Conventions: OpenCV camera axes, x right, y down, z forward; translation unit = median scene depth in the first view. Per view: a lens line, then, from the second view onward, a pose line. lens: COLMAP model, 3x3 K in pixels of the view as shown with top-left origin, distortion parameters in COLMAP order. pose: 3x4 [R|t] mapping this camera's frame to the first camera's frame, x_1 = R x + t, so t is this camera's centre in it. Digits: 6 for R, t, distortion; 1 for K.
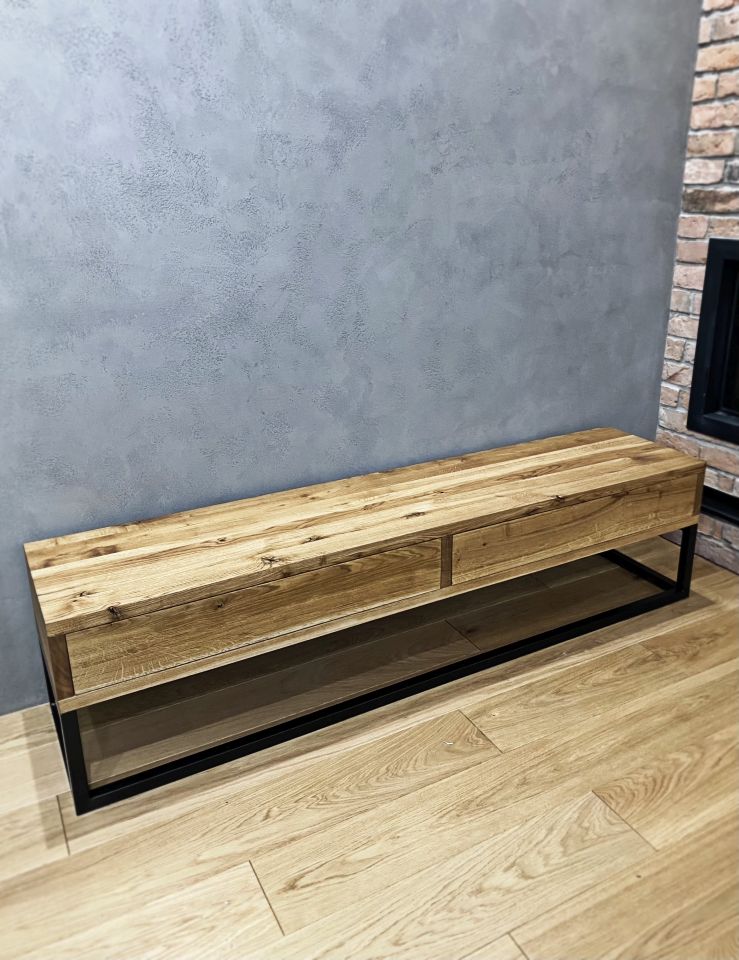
lens RADIAL K [[778.5, 0, 368.8], [0, 778.5, 448.0], [0, 0, 1]] dist [0.098825, -0.133758]
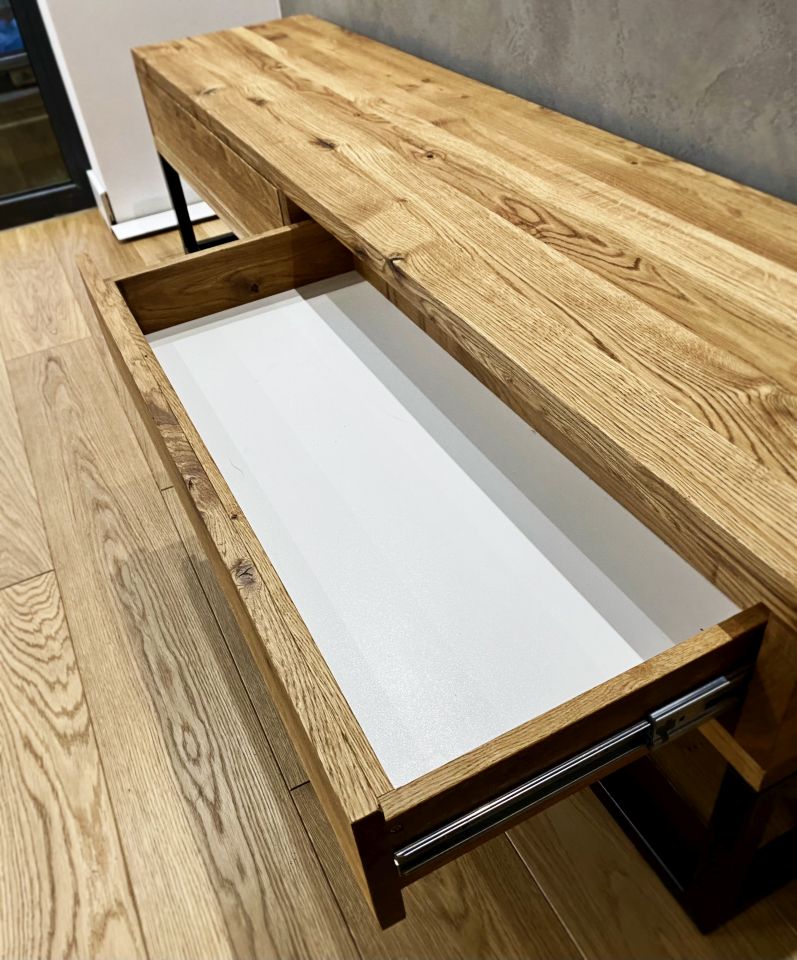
lens RADIAL K [[824.0, 0, 398.5], [0, 824.0, 515.2], [0, 0, 1]] dist [0.001725, 0.007858]
pose [[-0.025181, 0.674324, -0.738006, 0.624824], [-0.239557, 0.712660, 0.659339, -0.117088], [0.970556, 0.193398, 0.143593, 0.956898]]
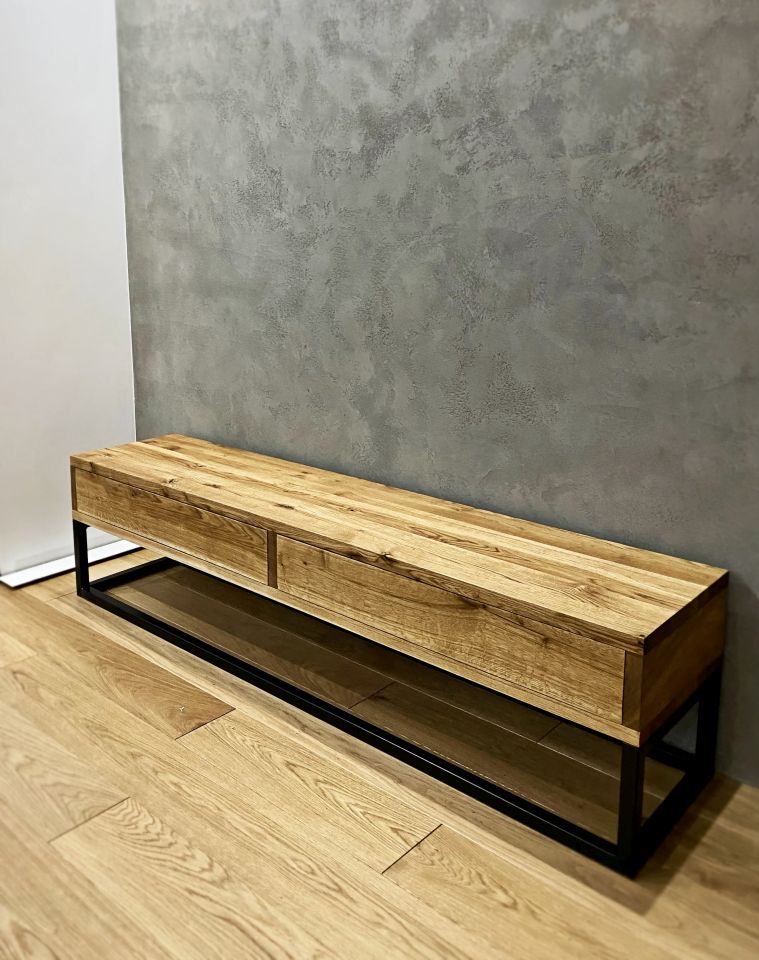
lens RADIAL K [[858.0, 0, 319.4], [0, 858.0, 397.7], [0, 0, 1]] dist [0.083815, -0.078805]
pose [[0.315893, 0.184737, -0.930636, 1.002596], [-0.304750, 0.948644, 0.084868, -0.143480], [0.898521, 0.256802, 0.355968, 0.576004]]
